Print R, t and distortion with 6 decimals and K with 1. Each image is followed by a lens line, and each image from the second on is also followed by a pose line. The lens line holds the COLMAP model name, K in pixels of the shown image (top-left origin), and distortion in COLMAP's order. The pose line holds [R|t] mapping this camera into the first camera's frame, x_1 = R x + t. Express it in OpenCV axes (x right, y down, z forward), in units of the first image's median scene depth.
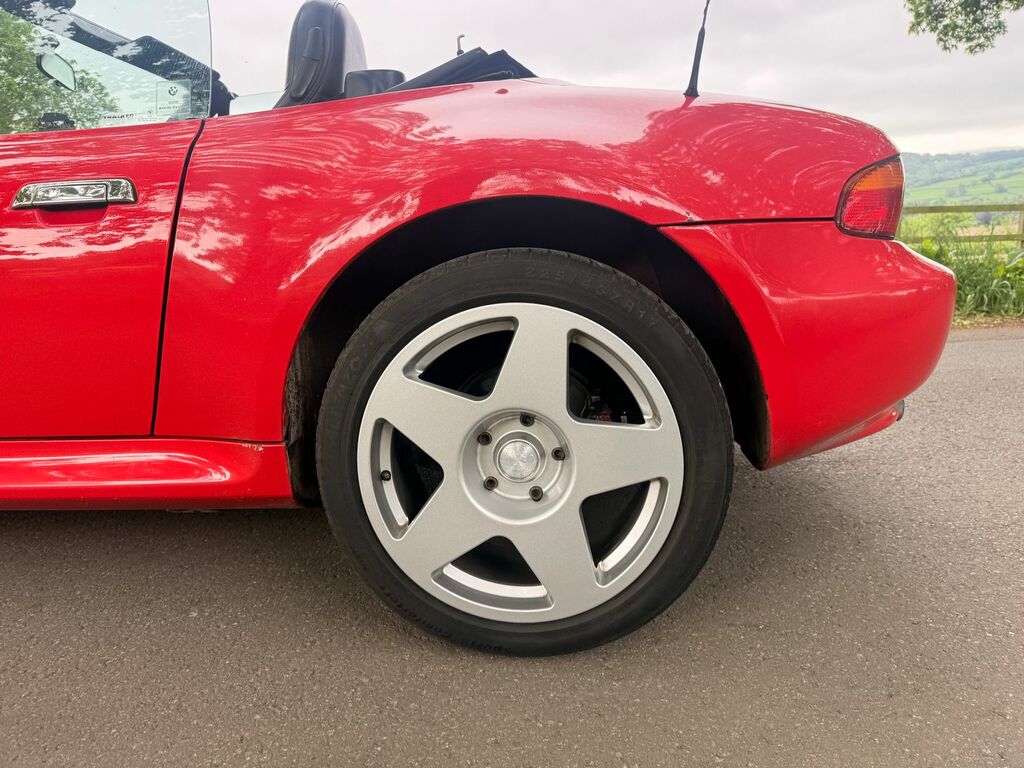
lens RADIAL K [[723.8, 0, 512.0], [0, 723.8, 384.0], [0, 0, 1]] dist [0.034599, -0.030788]
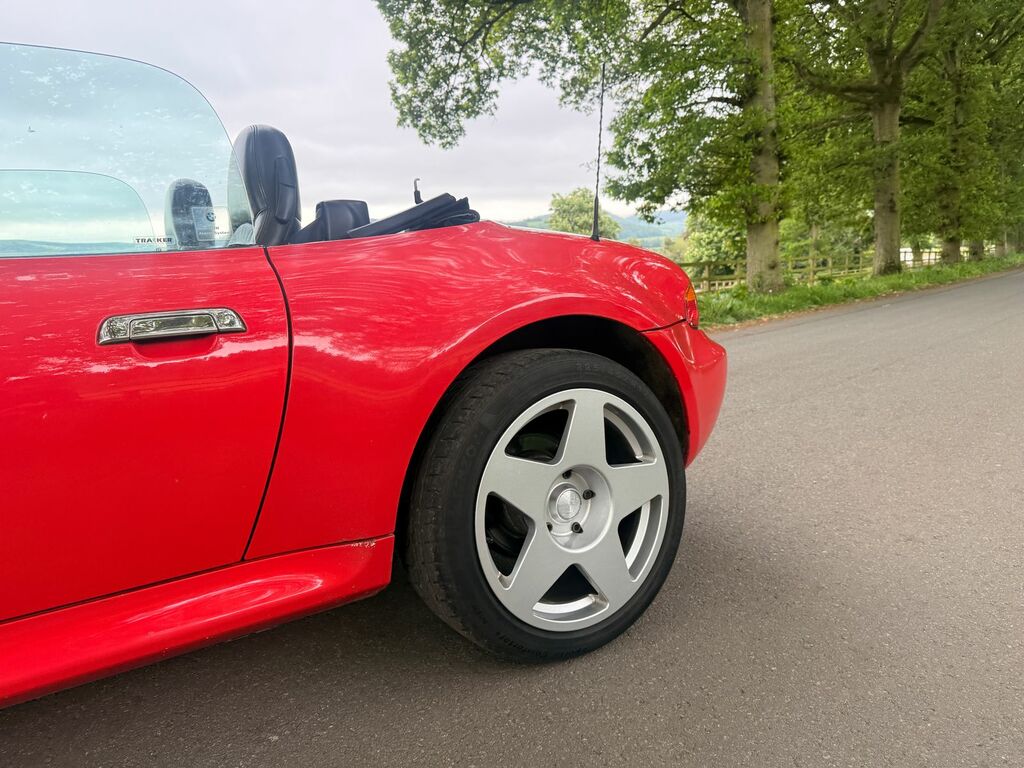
lens RADIAL K [[723.8, 0, 512.0], [0, 723.8, 384.0], [0, 0, 1]] dist [0.034599, -0.030788]
pose [[0.790444, -0.099179, 0.604452, -0.836806], [0.146168, 0.988838, -0.028896, -0.089598], [-0.594839, 0.111192, 0.796117, -0.023235]]
